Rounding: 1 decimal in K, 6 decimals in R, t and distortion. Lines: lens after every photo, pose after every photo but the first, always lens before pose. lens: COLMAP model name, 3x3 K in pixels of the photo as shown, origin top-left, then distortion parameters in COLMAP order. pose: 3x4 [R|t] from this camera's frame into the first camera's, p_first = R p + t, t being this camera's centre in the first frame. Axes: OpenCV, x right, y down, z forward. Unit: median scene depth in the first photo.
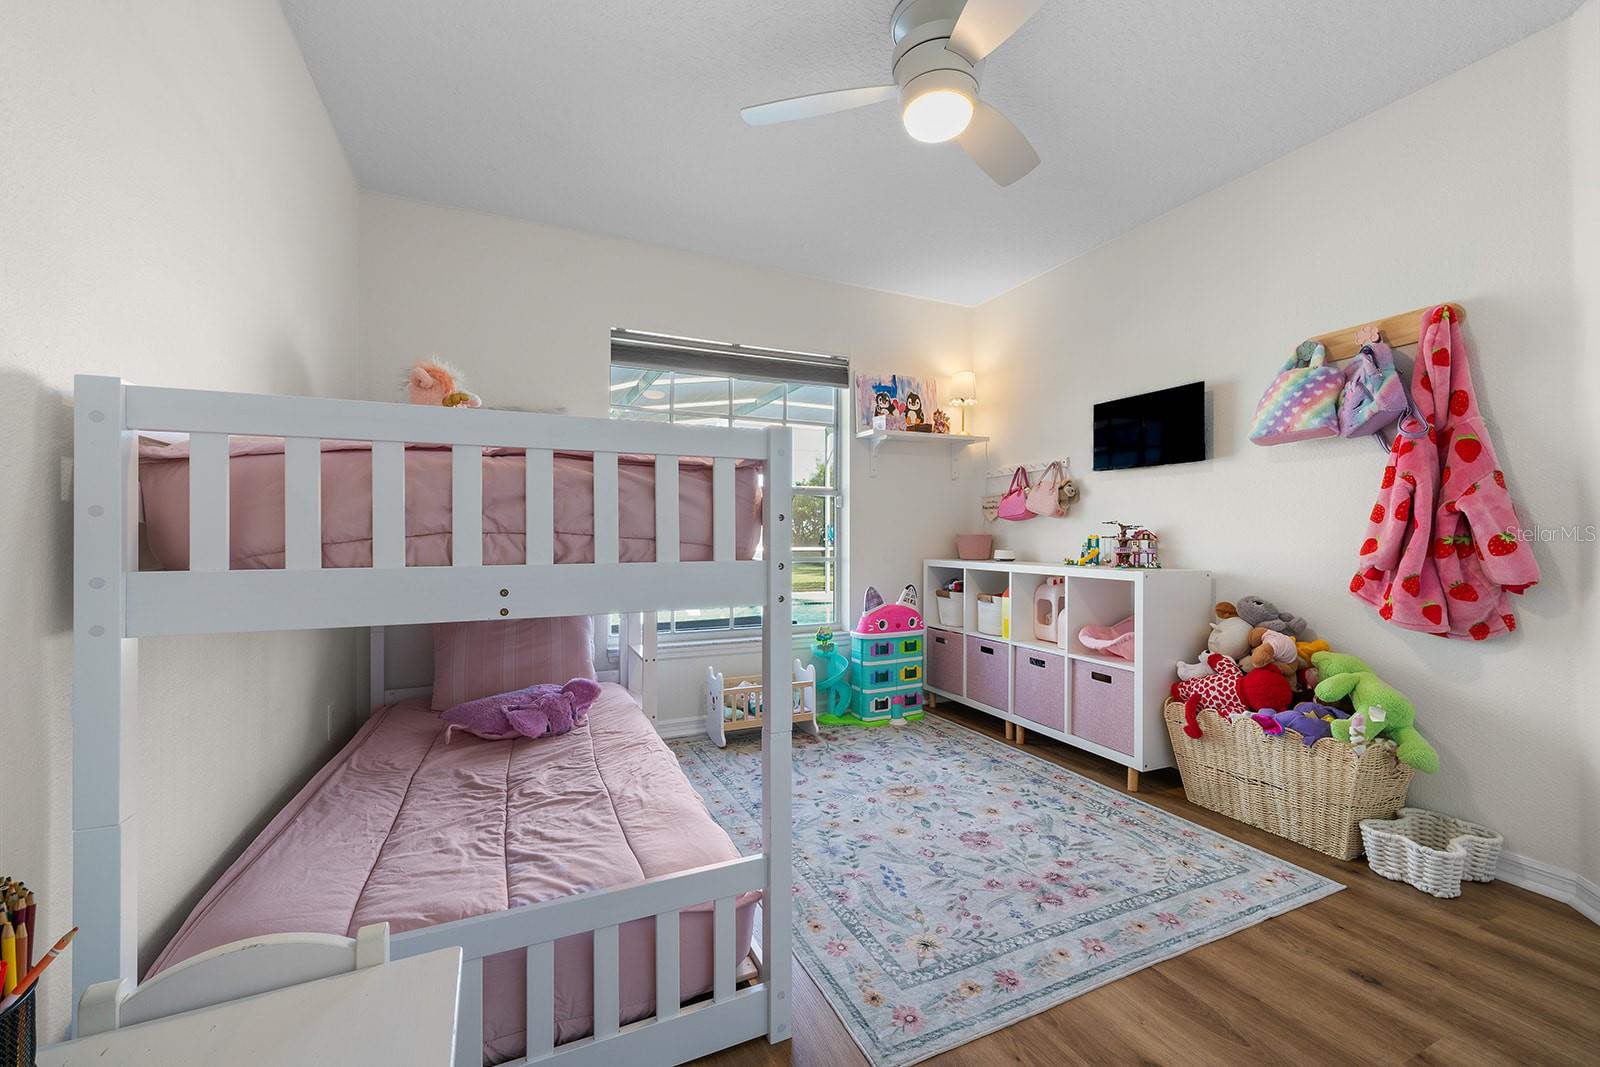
lens RADIAL K [[648.6, 0, 796.5], [0, 648.6, 532.2], [0, 0, 1]] dist [-0.000489, -0.000227]
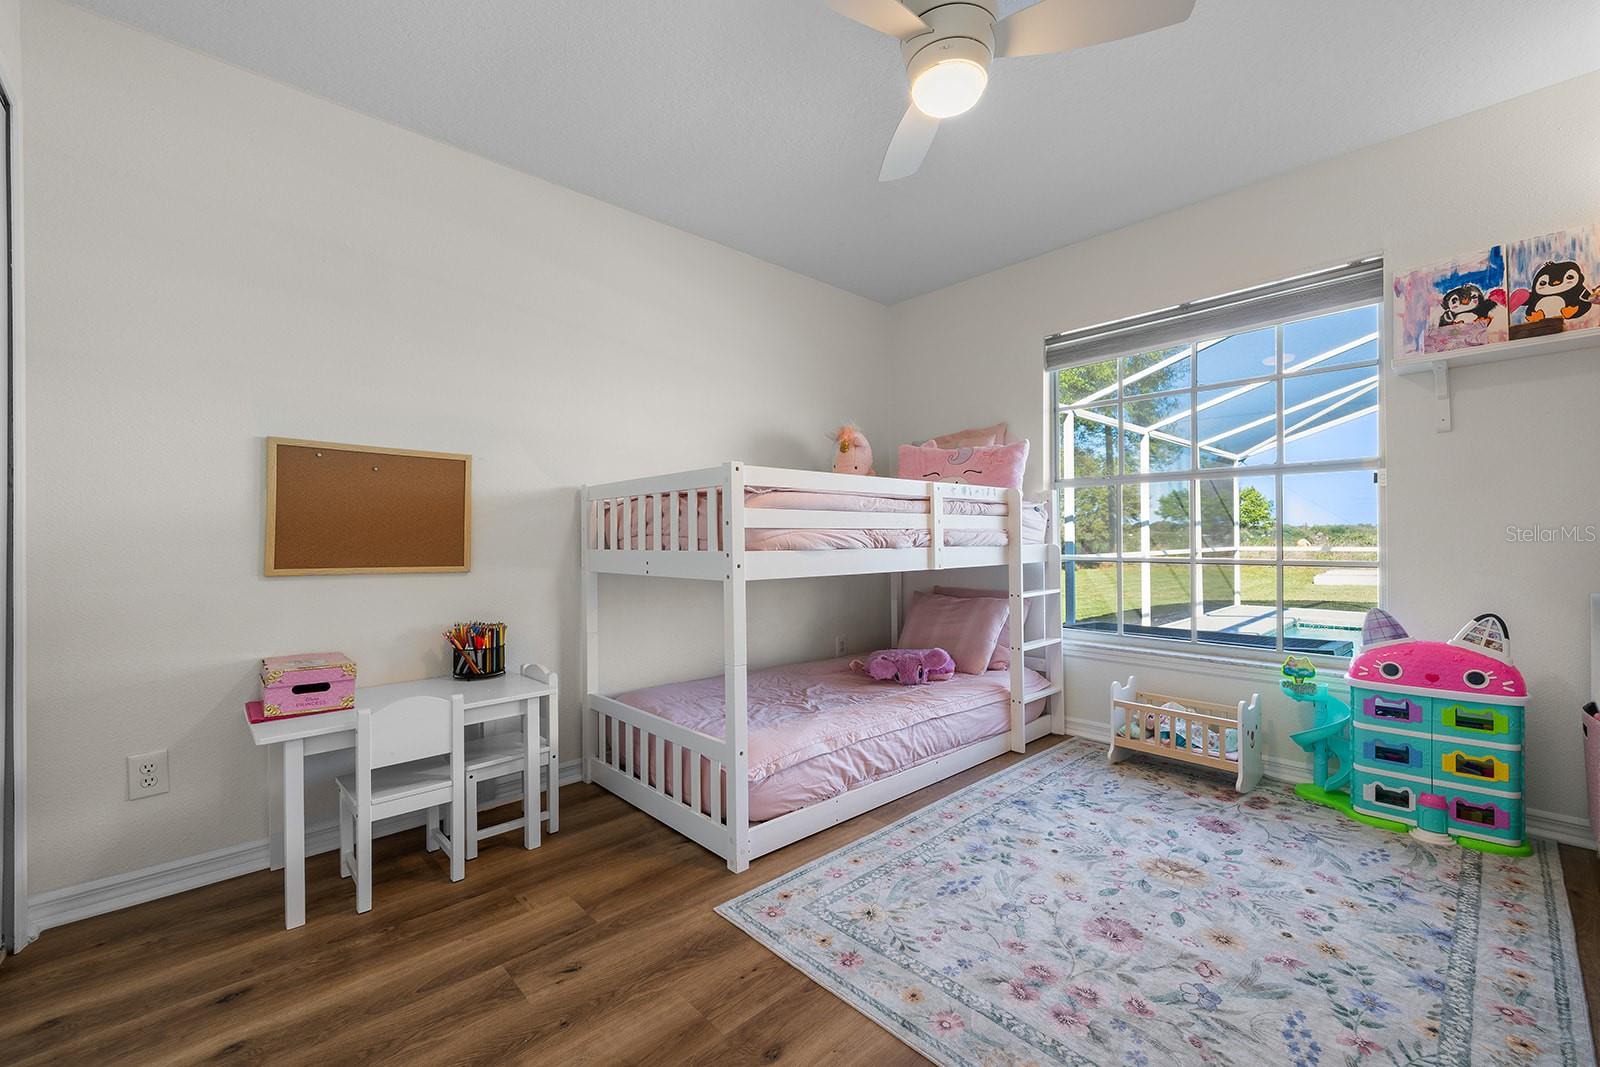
lens RADIAL K [[648.6, 0, 796.5], [0, 648.6, 532.2], [0, 0, 1]] dist [-0.000489, -0.000227]
pose [[0.313816, -0.009747, -0.949434, 0.664227], [0.014823, 0.999876, -0.005366, 0.004390], [0.949368, -0.012389, 0.313922, 0.309813]]
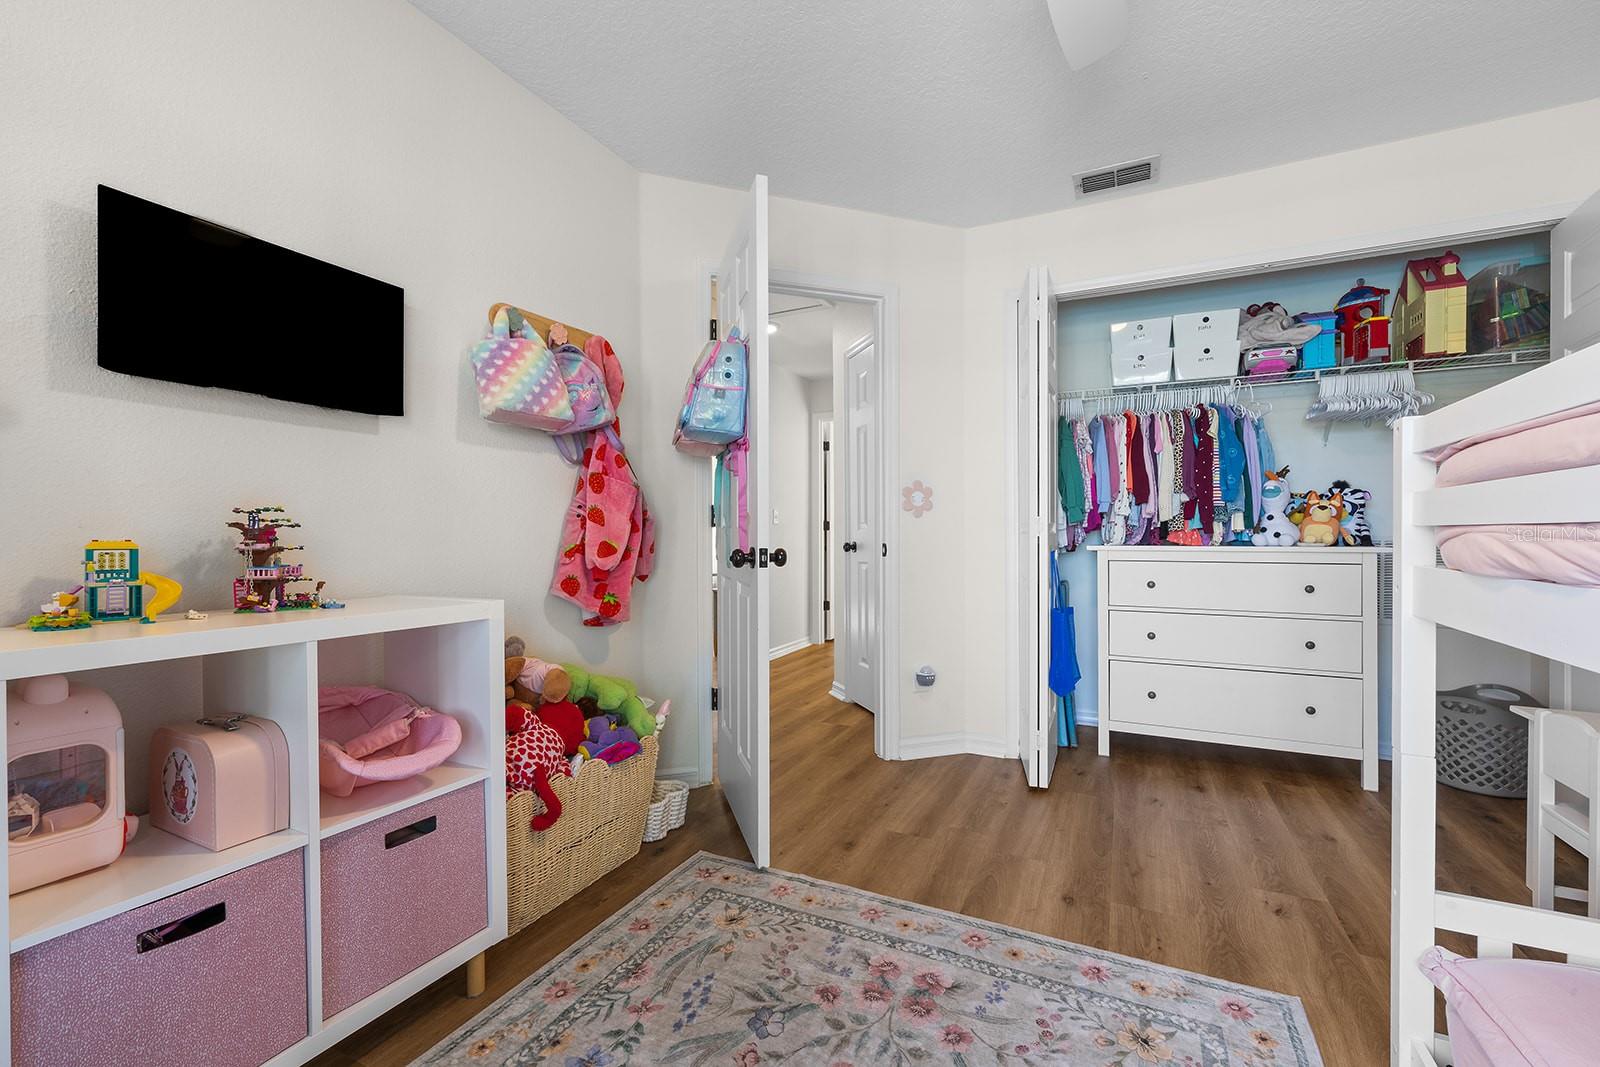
lens RADIAL K [[650.6, 0, 799.3], [0, 650.6, 540.0], [0, 0, 1]] dist [-0.015765, -0.000090]
pose [[-0.631180, 0.003938, 0.775627, -0.082633], [0.006897, 0.999976, 0.000536, 0.007323], [-0.775606, 0.005687, -0.631192, 1.020012]]
